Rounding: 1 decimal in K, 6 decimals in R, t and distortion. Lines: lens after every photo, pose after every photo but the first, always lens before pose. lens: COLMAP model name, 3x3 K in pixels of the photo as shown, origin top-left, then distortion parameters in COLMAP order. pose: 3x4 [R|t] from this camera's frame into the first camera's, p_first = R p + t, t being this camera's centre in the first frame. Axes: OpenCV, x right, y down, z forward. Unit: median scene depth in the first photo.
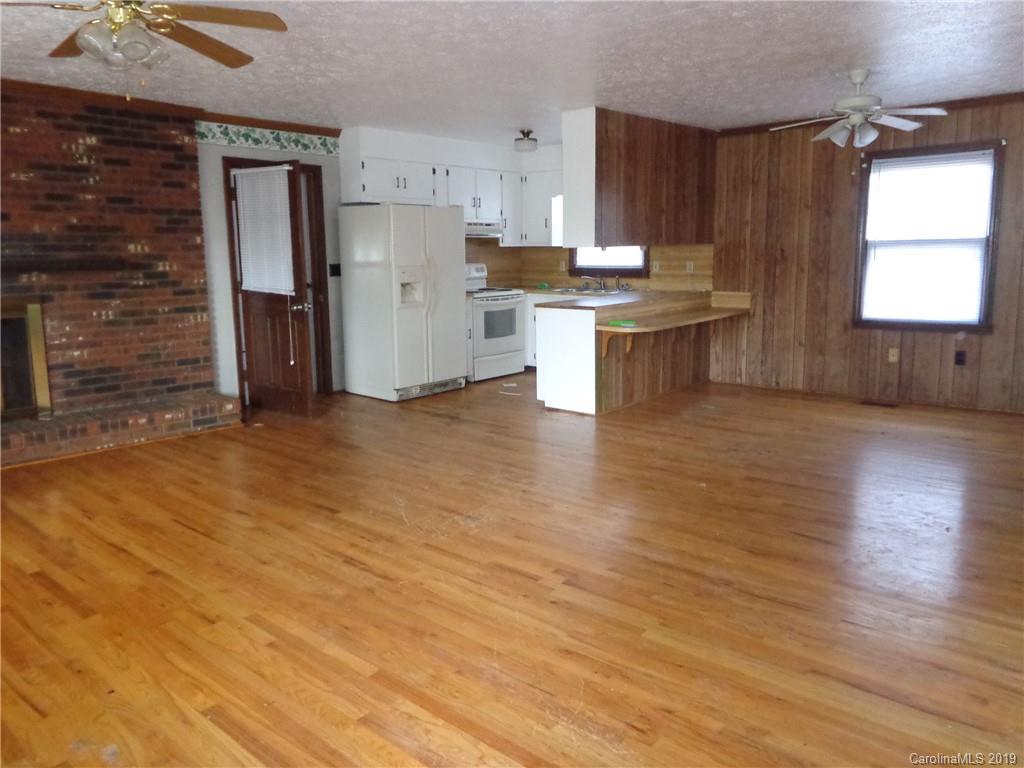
lens RADIAL K [[769.6, 0, 515.3], [0, 769.6, 387.5], [0, 0, 1]] dist [-0.016623, -0.005275]
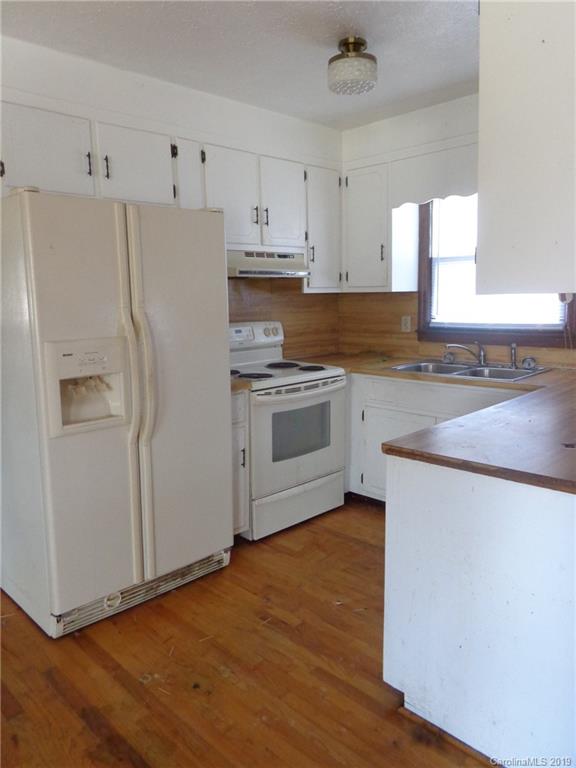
lens RADIAL K [[577.2, 0, 286.0], [0, 577.2, 380.8], [0, 0, 1]] dist [-0.016623, -0.005275]
pose [[0.996895, 0.001398, -0.078730, 0.001820], [-0.004127, 0.999396, -0.034518, -0.129571], [0.078634, 0.034735, 0.996298, 0.722315]]
